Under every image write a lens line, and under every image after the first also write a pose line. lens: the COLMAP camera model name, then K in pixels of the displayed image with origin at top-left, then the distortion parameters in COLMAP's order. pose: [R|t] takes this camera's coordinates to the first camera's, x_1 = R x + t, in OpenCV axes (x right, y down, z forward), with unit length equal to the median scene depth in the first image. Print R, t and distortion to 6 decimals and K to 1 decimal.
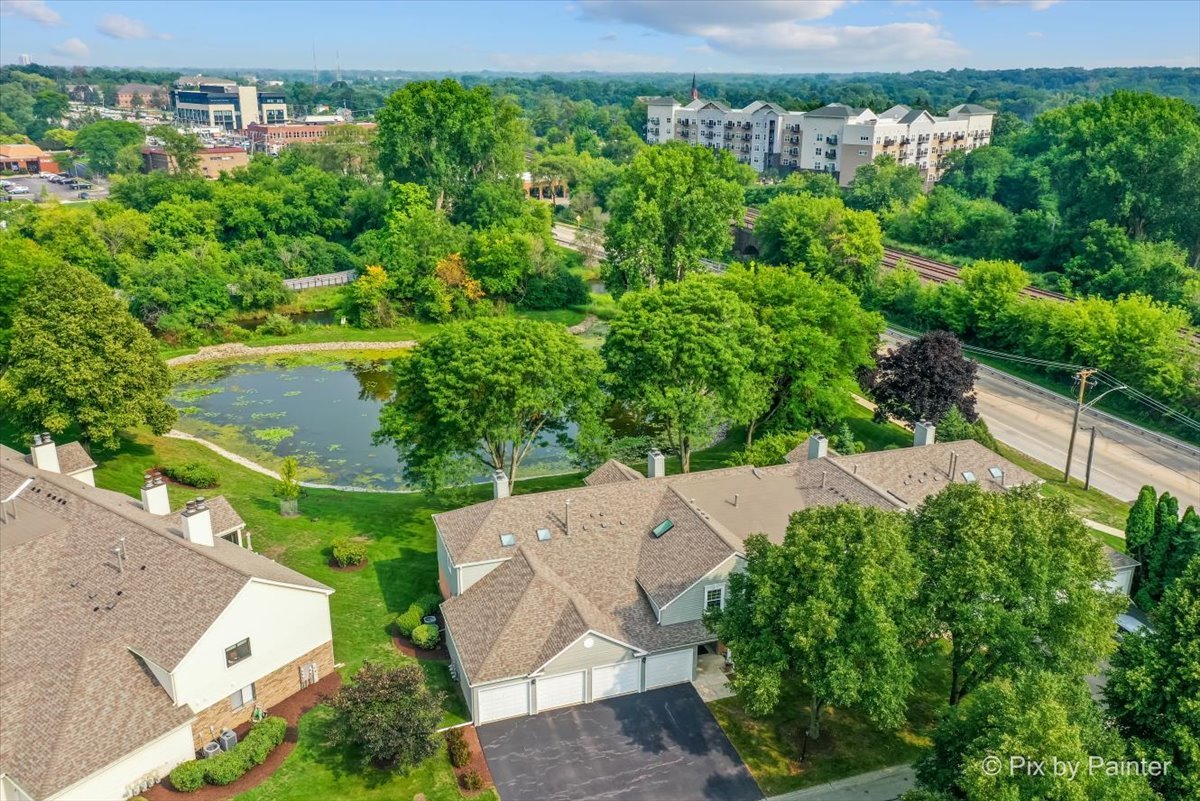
lens RADIAL K [[978.4, 0, 600.0], [0, 978.4, 400.5], [0, 0, 1]] dist [0.020278, 0.006889]
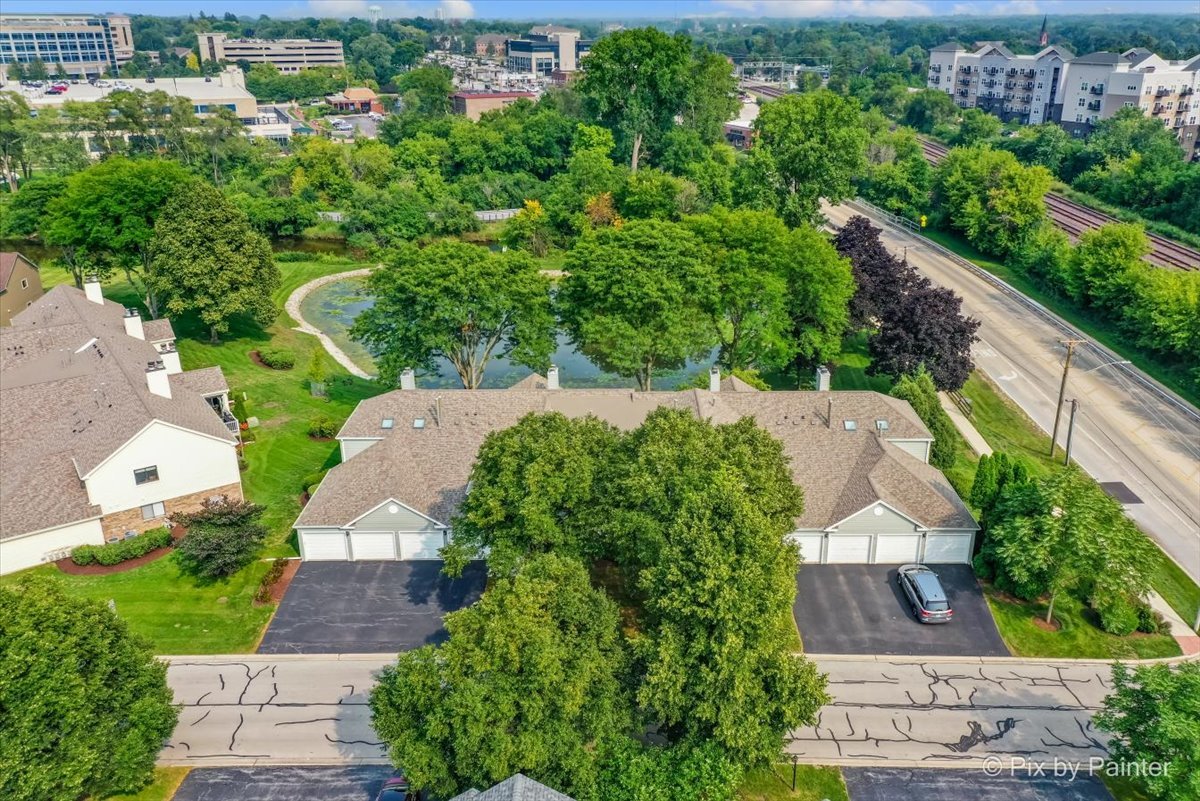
lens RADIAL K [[967.2, 0, 624.6], [0, 967.2, 399.7], [0, 0, 1]] dist [0.014282, 0.014060]
pose [[0.945045, 0.110157, -0.307824, 0.195386], [-0.094089, 0.993333, 0.066611, 0.002789], [0.313109, -0.033988, 0.949109, -0.009659]]
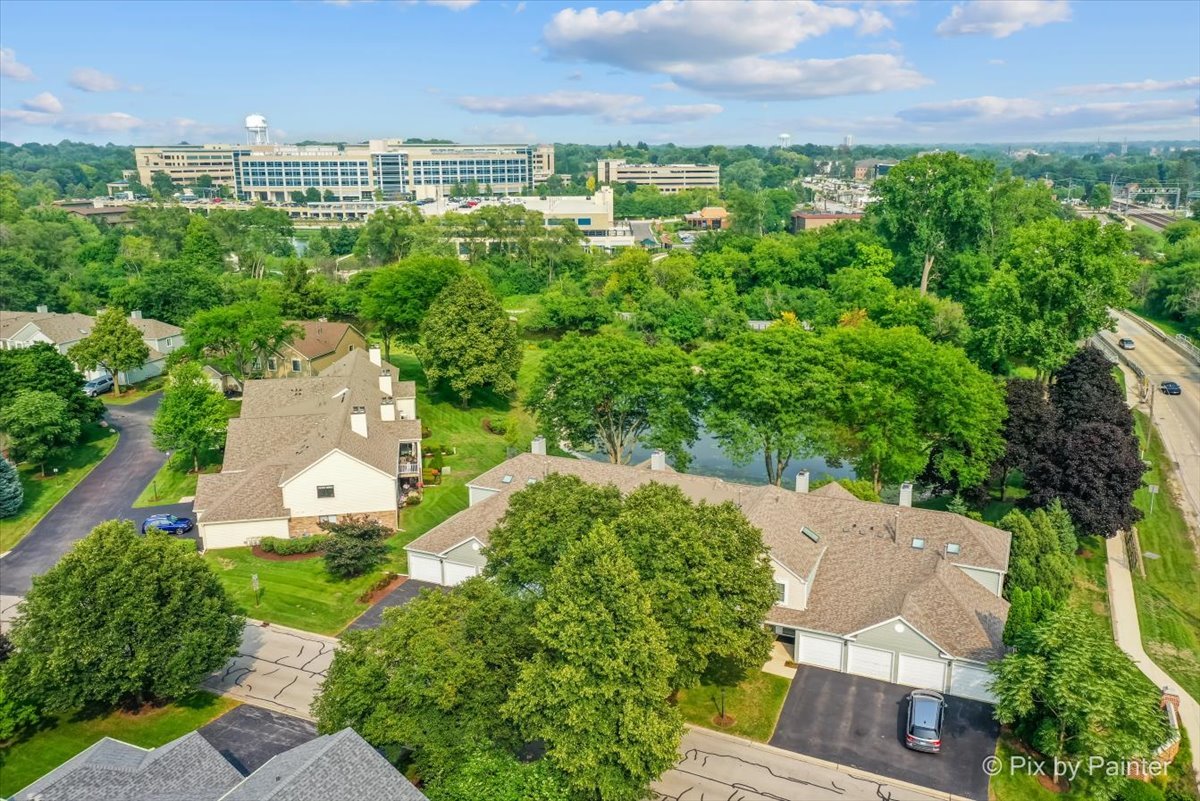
lens RADIAL K [[966.3, 0, 600.0], [0, 966.3, 400.5], [0, 0, 1]] dist [0.017365, 0.001653]
pose [[0.727403, 0.161902, -0.666838, 0.326907], [-0.205615, 0.978543, 0.013292, -0.004450], [0.654681, 0.127443, 0.745084, 0.017480]]
